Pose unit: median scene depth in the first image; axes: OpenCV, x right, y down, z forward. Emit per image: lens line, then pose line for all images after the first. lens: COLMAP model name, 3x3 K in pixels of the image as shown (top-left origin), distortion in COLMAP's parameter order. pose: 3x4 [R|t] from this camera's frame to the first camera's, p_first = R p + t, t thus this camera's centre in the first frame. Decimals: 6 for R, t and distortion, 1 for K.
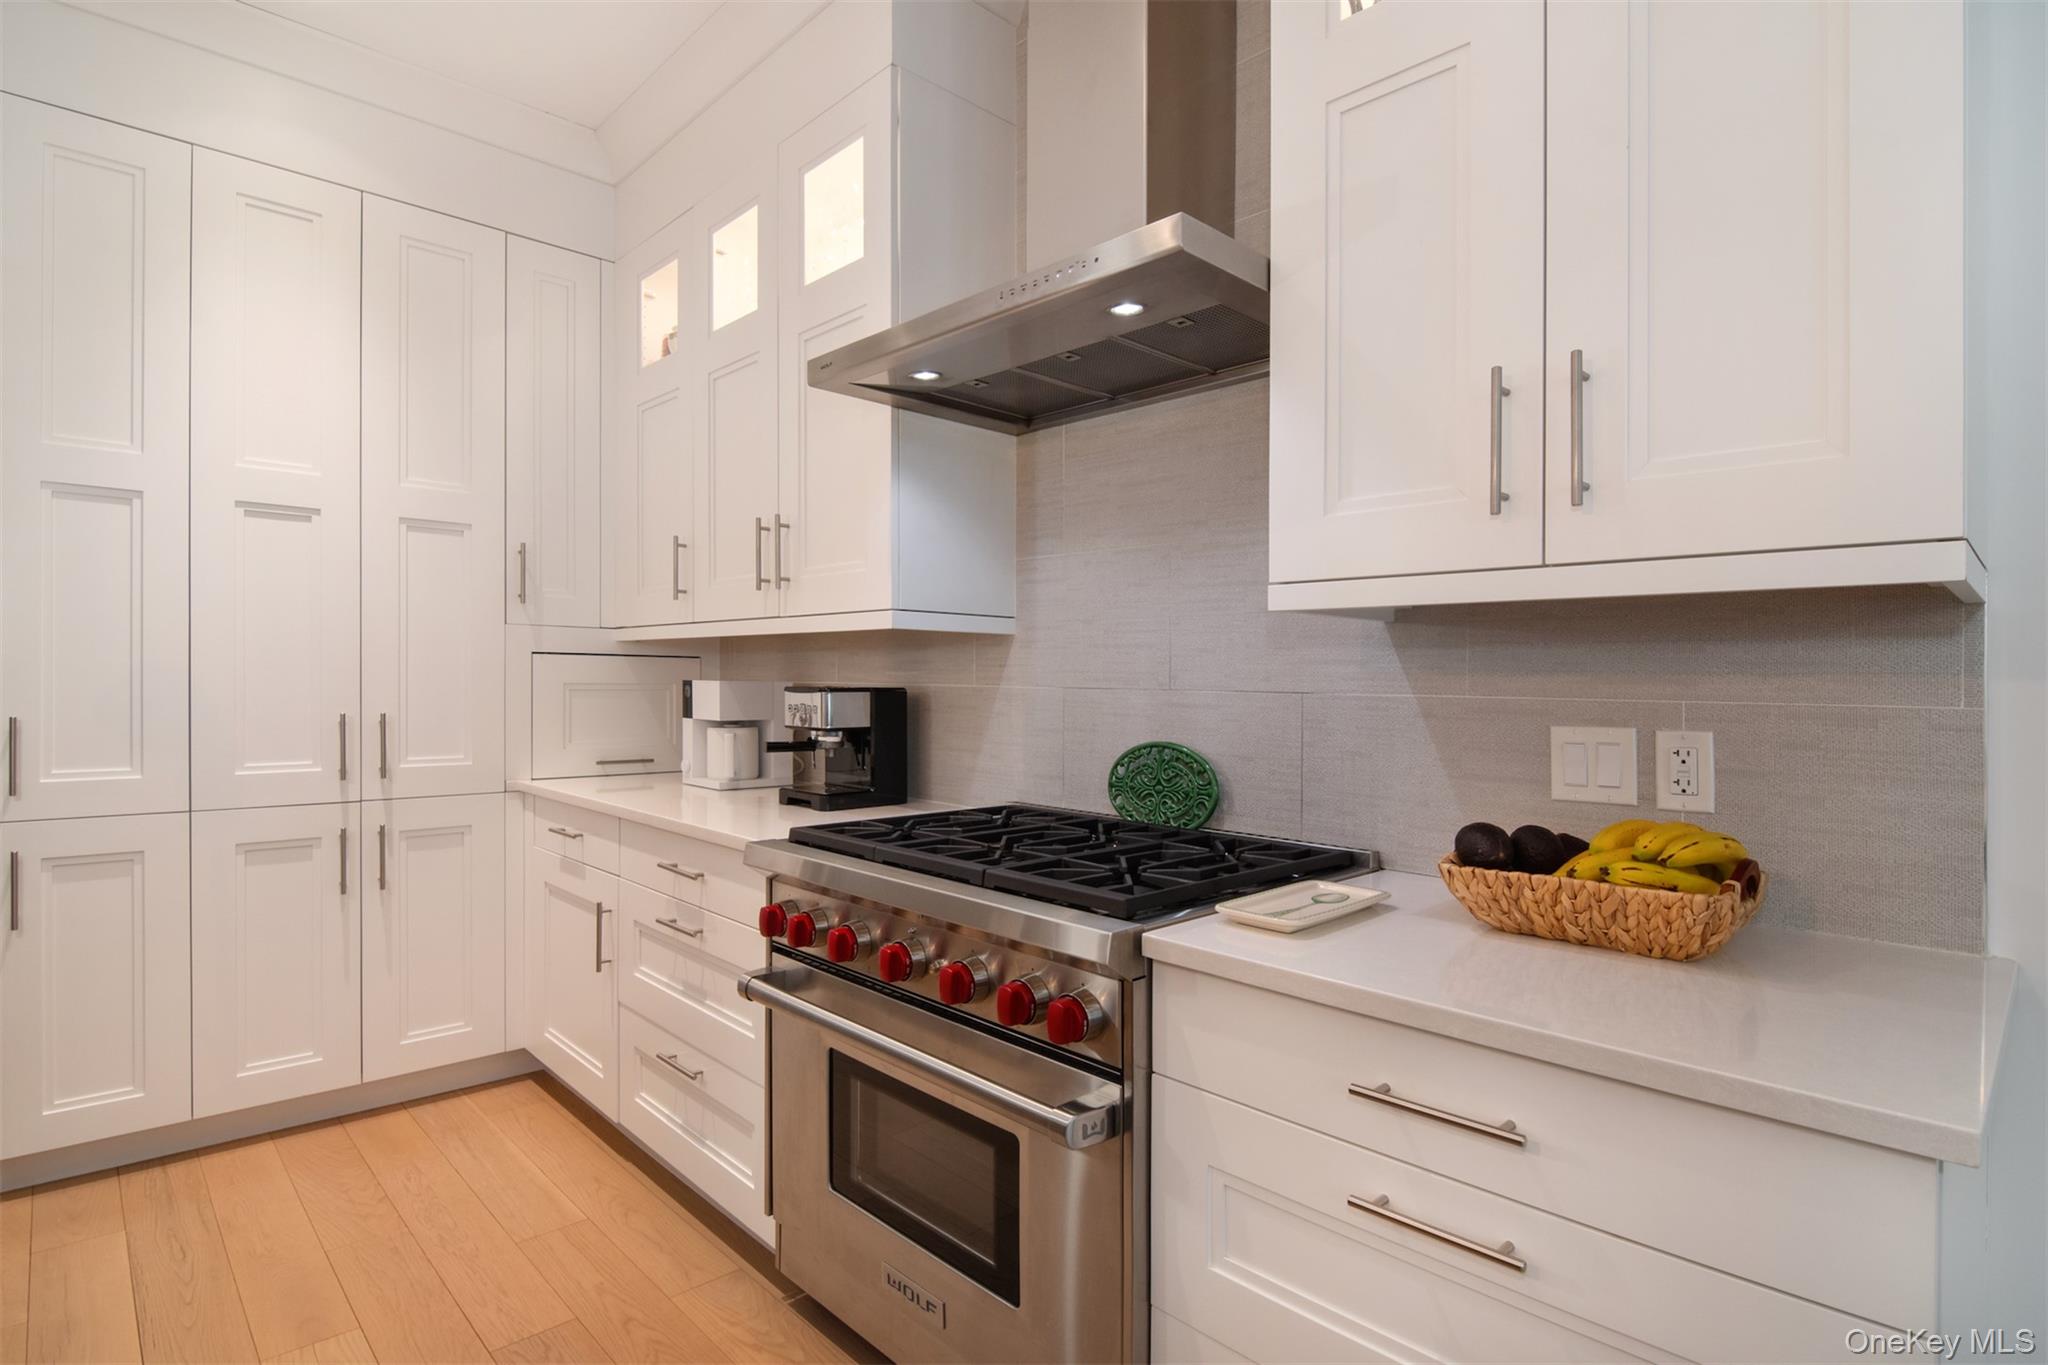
lens RADIAL K [[1015.1, 0, 1028.8], [0, 1015.1, 695.5], [0, 0, 1]] dist [0.000571, -0.009742]
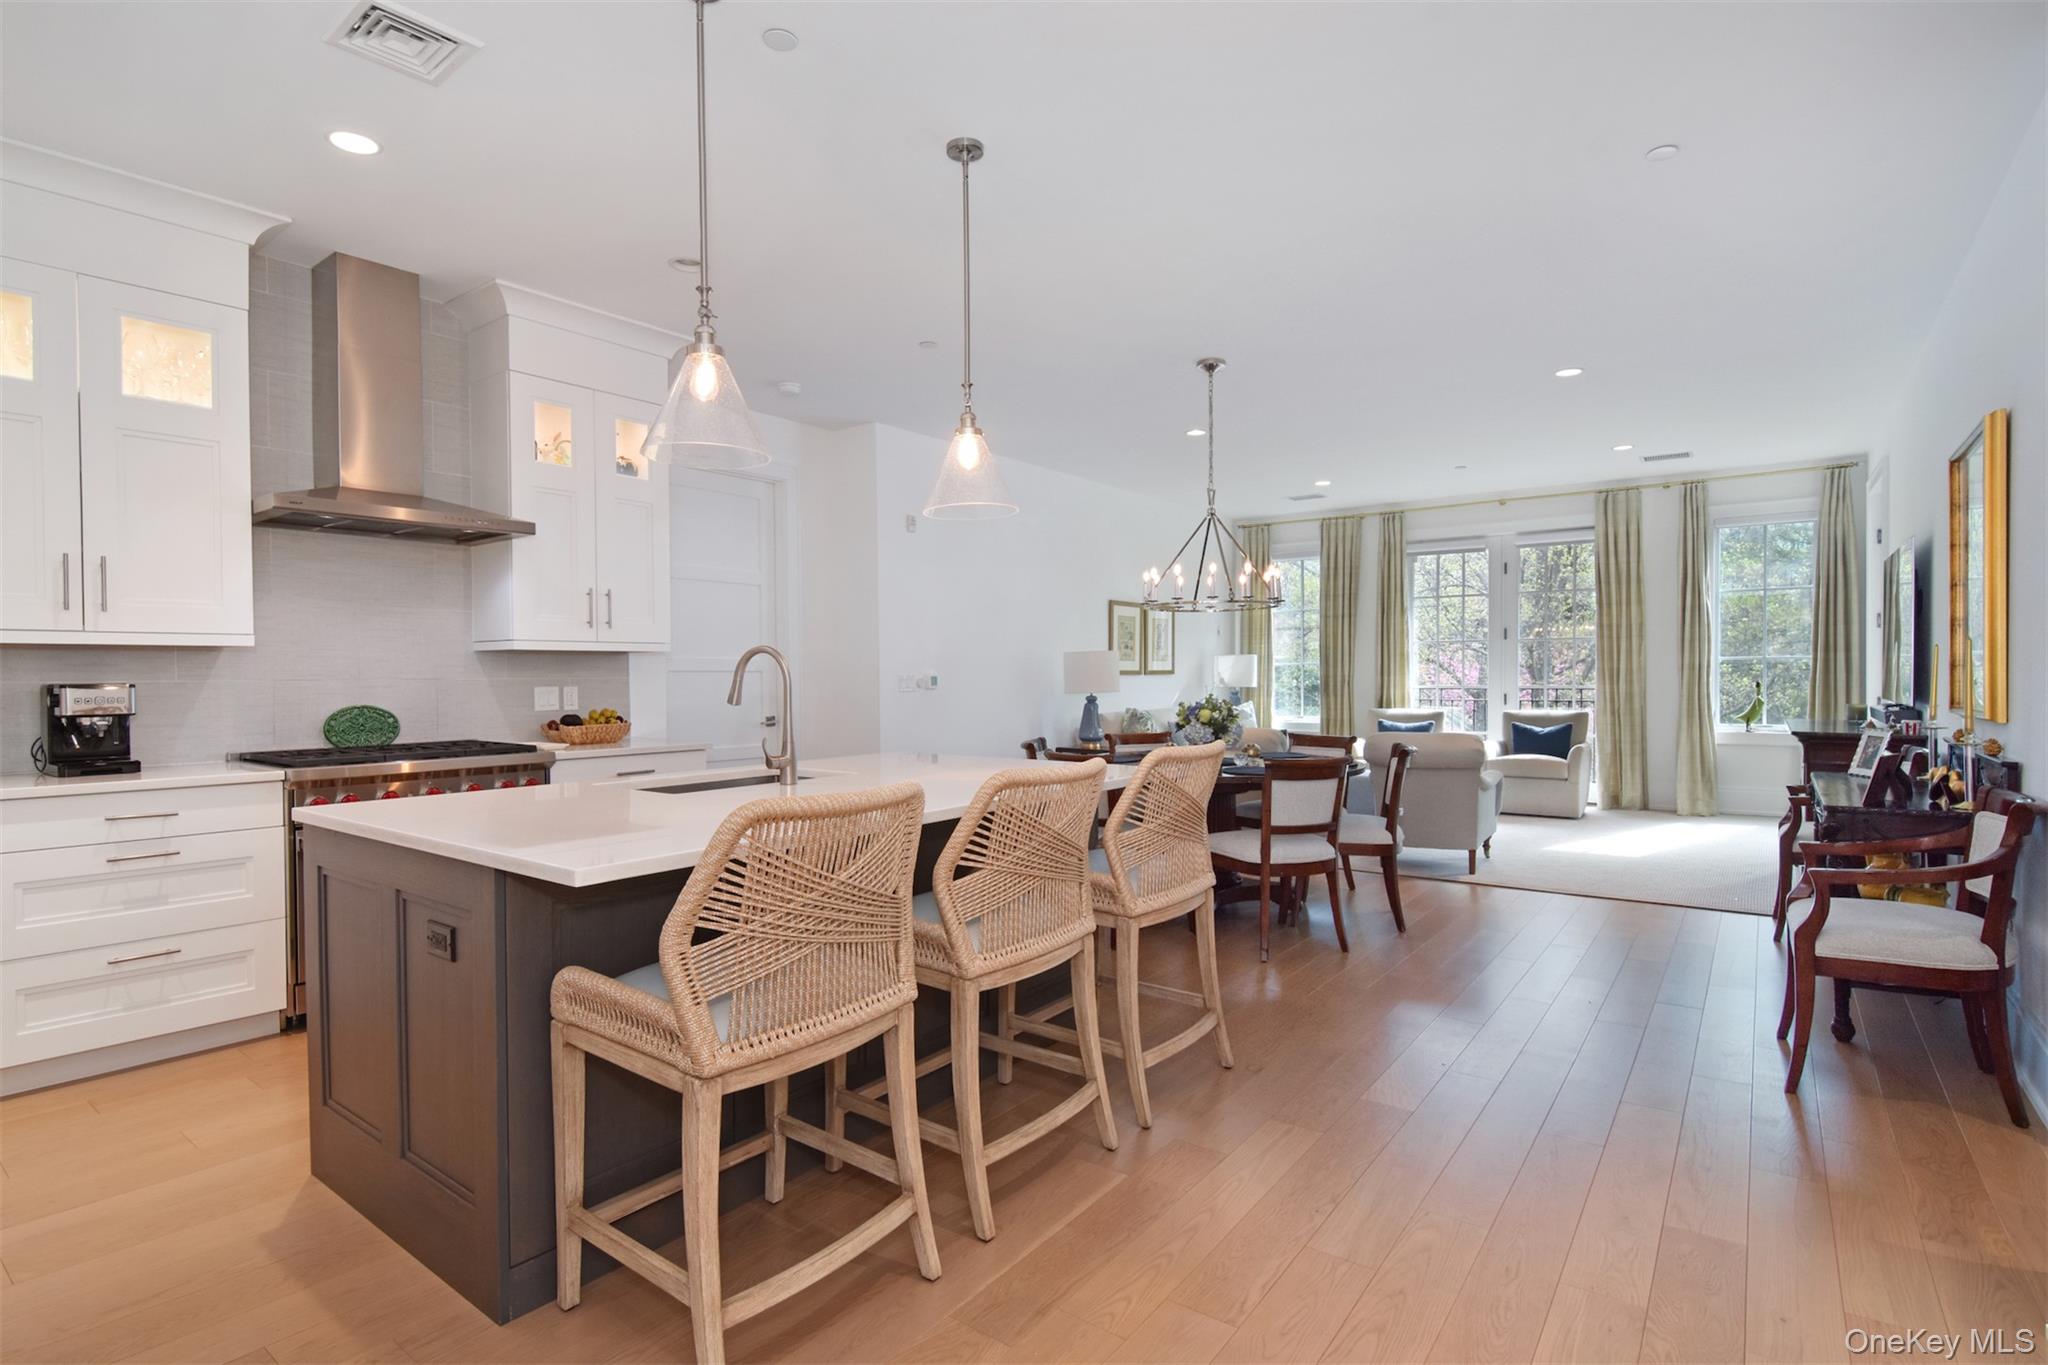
lens RADIAL K [[985.9, 0, 1039.9], [0, 985.9, 699.4], [0, 0, 1]] dist [-0.035155, 0.000079]
pose [[-0.155656, -0.011078, 0.987749, -1.698617], [0.050662, 0.998532, 0.019183, 0.056695], [-0.986511, 0.053028, -0.154866, -0.026865]]
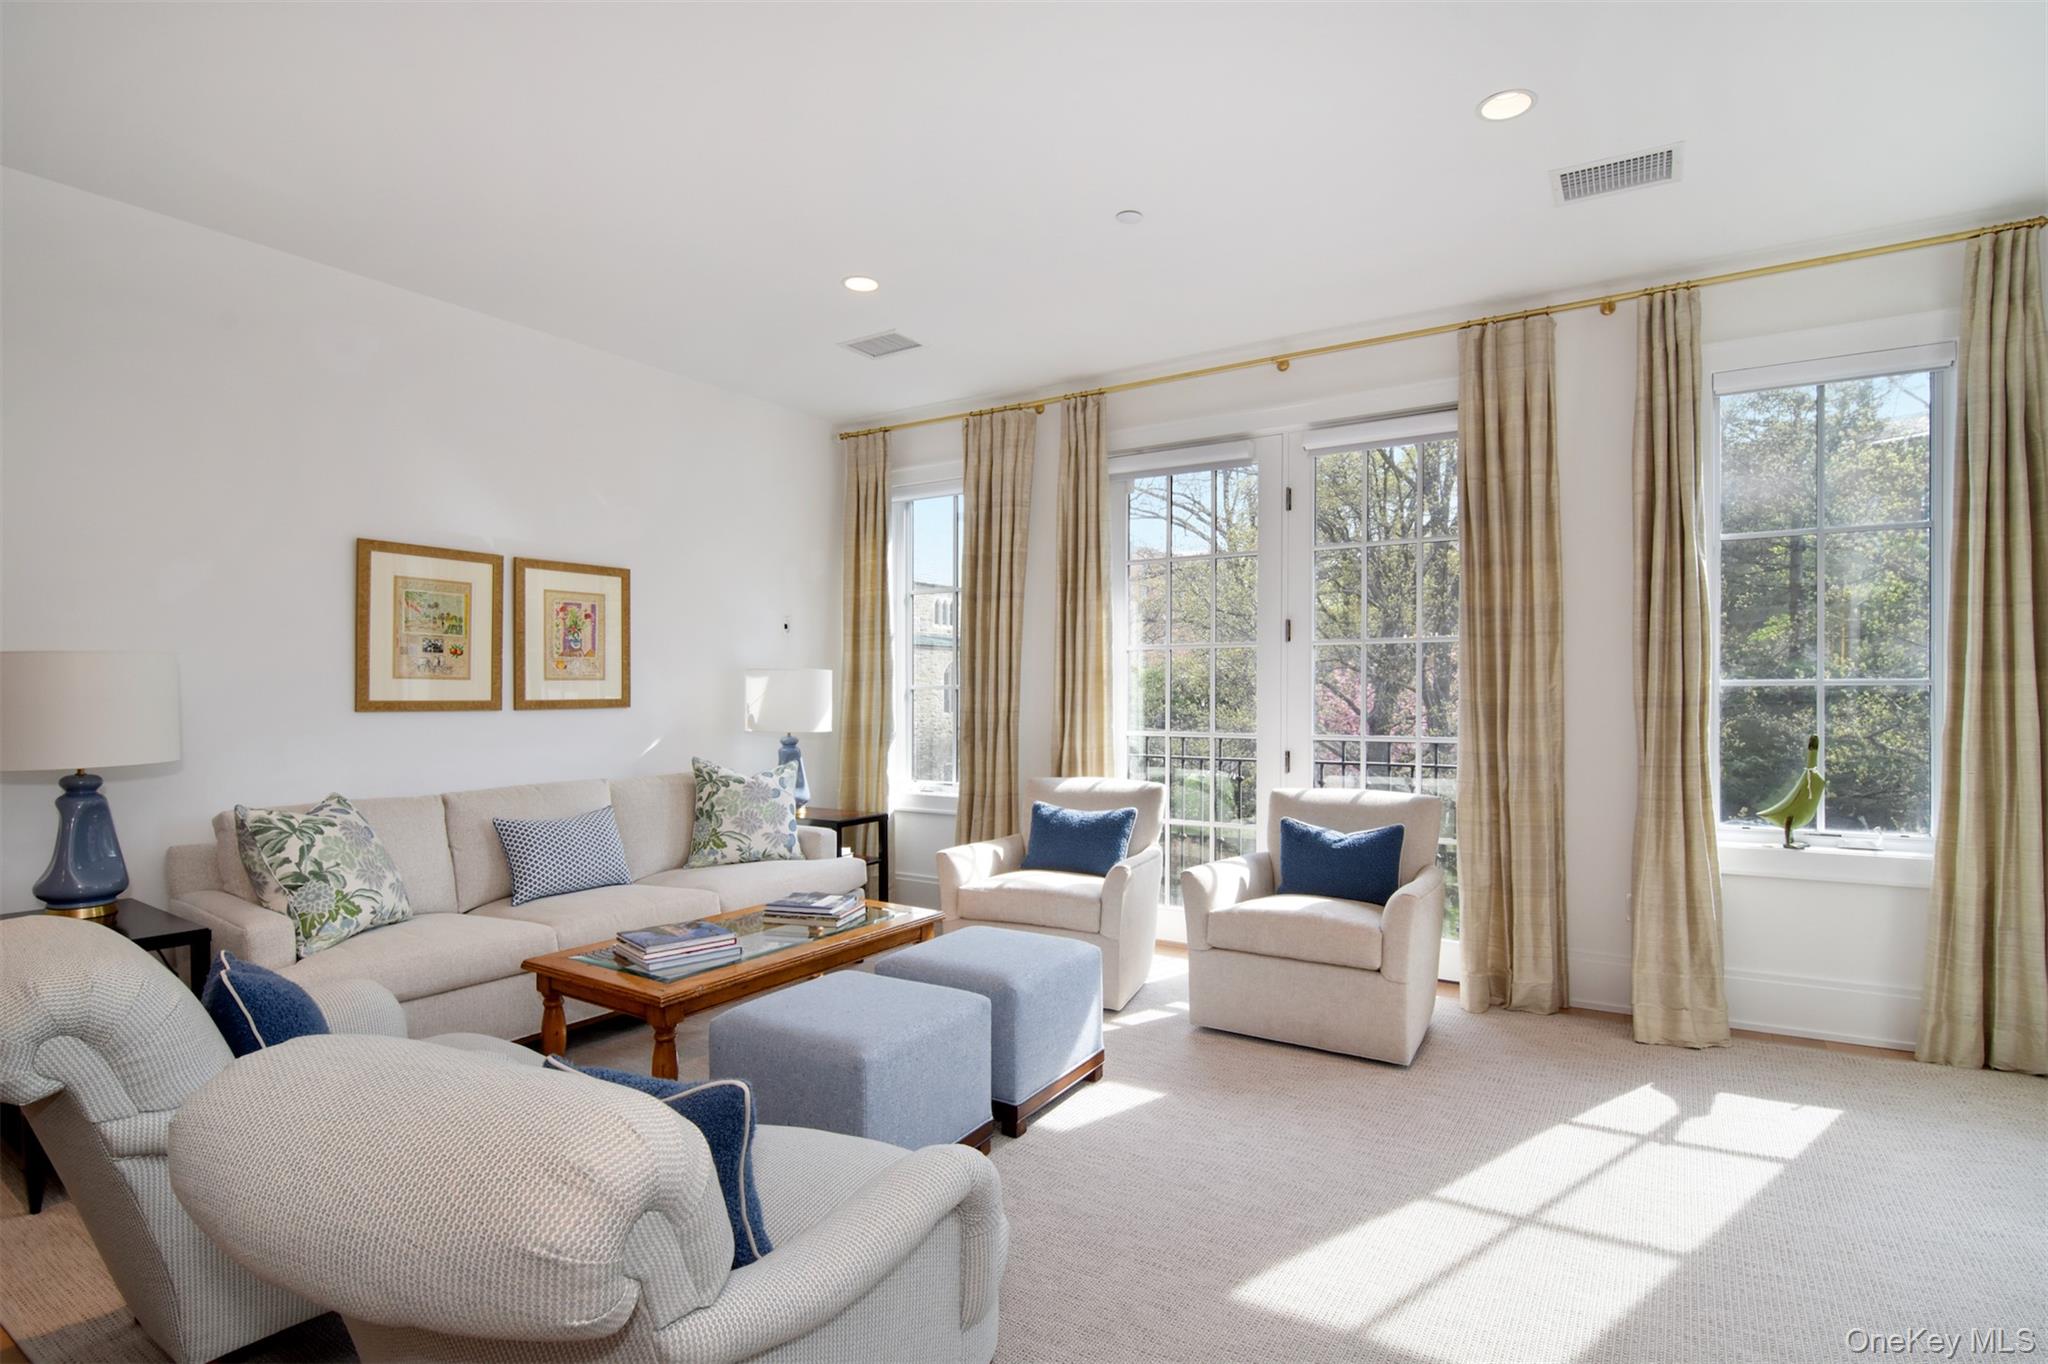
lens RADIAL K [[998.5, 0, 1042.0], [0, 998.5, 707.5], [0, 0, 1]] dist [-0.020085, -0.001090]
pose [[-0.226362, -0.002423, 0.974040, 0.055371], [0.044773, 0.998914, 0.012890, 0.071076], [-0.973014, 0.046529, -0.226008, -1.548113]]
